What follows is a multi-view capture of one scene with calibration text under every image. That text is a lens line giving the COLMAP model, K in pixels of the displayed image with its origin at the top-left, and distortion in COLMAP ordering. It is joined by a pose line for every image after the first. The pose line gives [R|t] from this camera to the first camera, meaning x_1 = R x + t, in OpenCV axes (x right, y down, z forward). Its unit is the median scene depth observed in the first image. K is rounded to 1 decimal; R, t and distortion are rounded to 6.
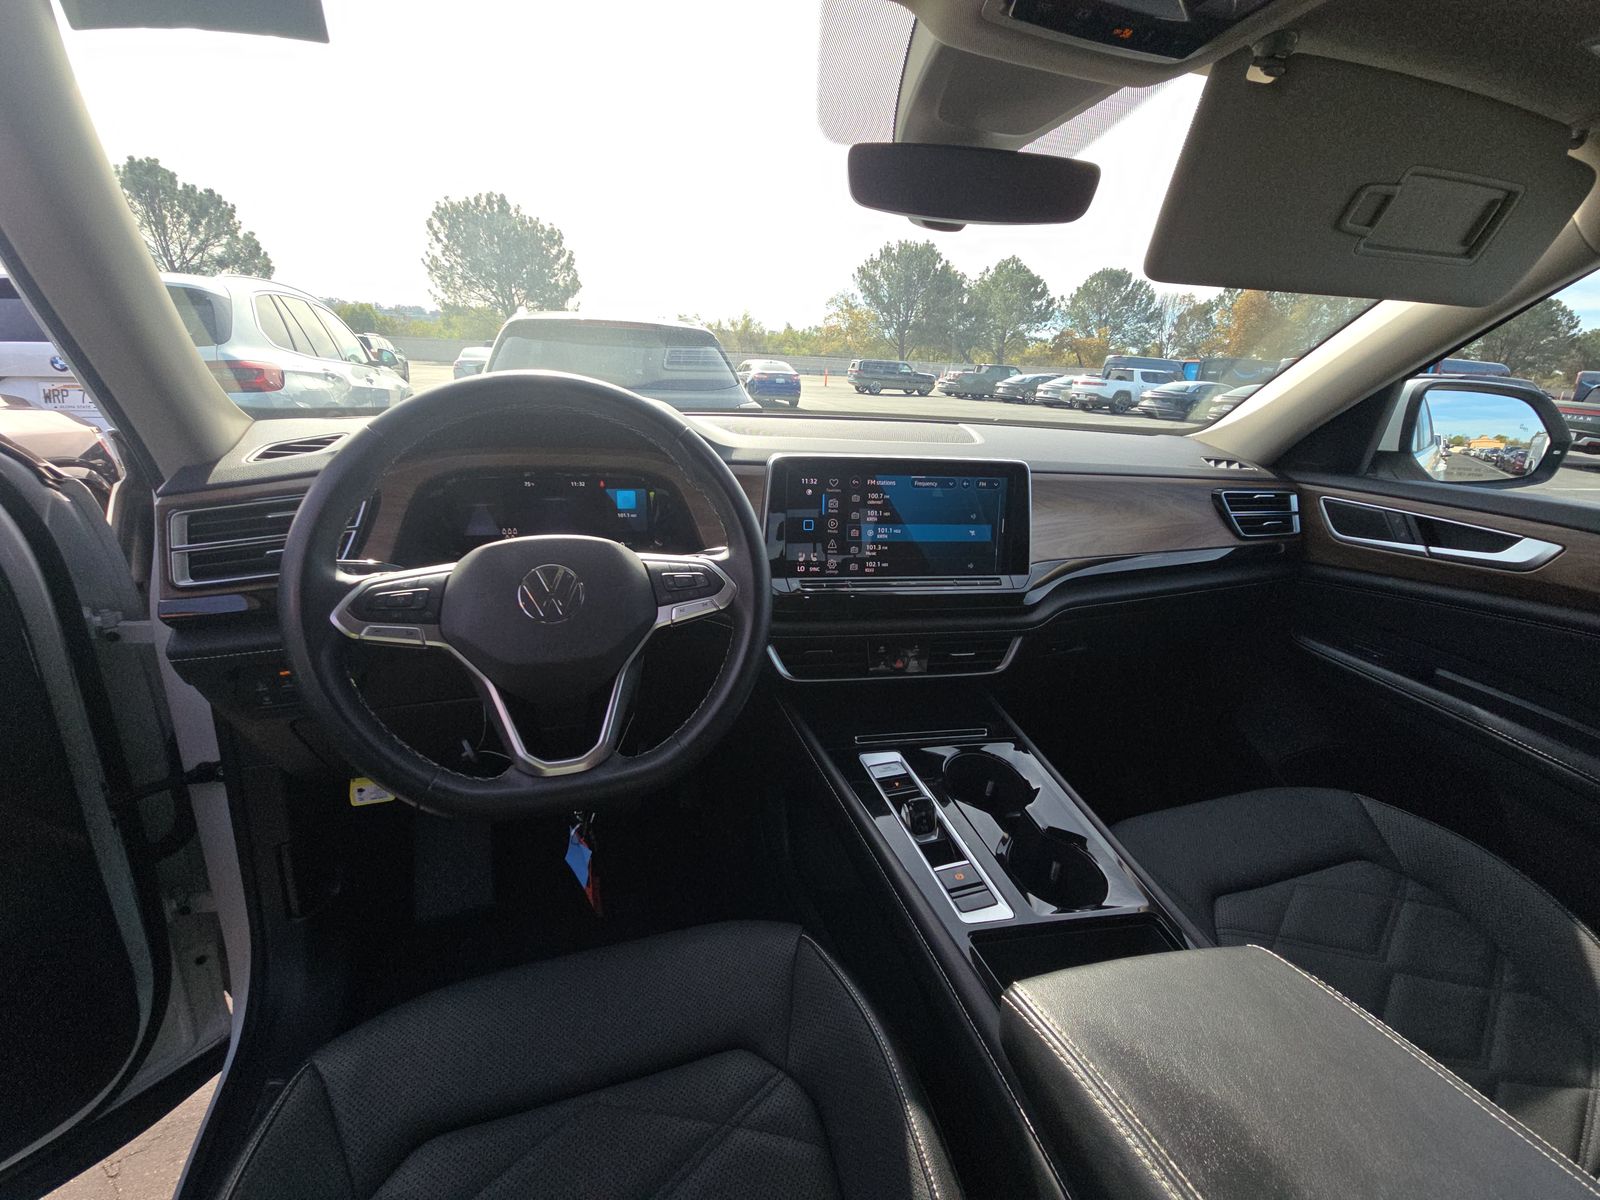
lens RADIAL K [[662.8, 0, 800.0], [0, 662.8, 600.0], [0, 0, 1]] dist [-0.001970, -0.000412]
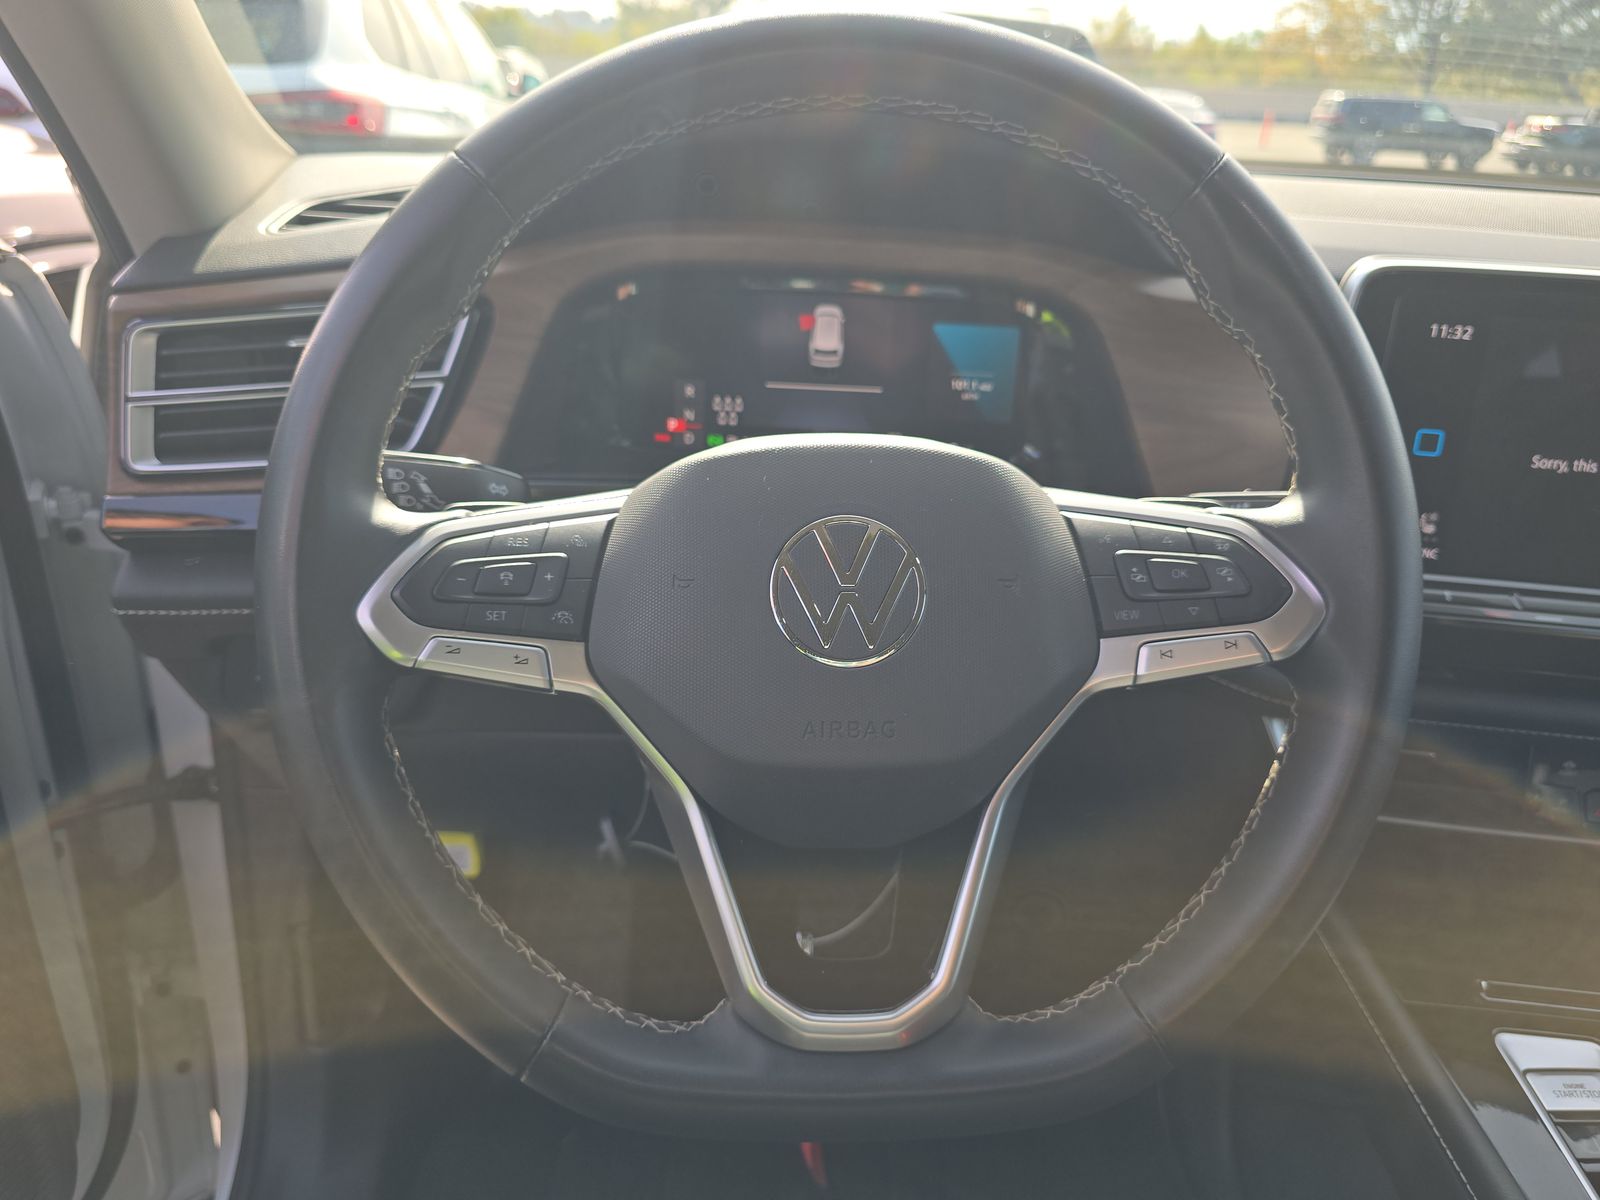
lens RADIAL K [[1085.2, 0, 800.0], [0, 1085.2, 600.0], [0, 0, 1]] dist [0.000292, 0.001525]
pose [[0.951815, 0.125117, -0.279988, -0.174521], [-0.102678, 0.990312, 0.093483, -0.048026], [0.288972, -0.060229, 0.955441, 0.298566]]
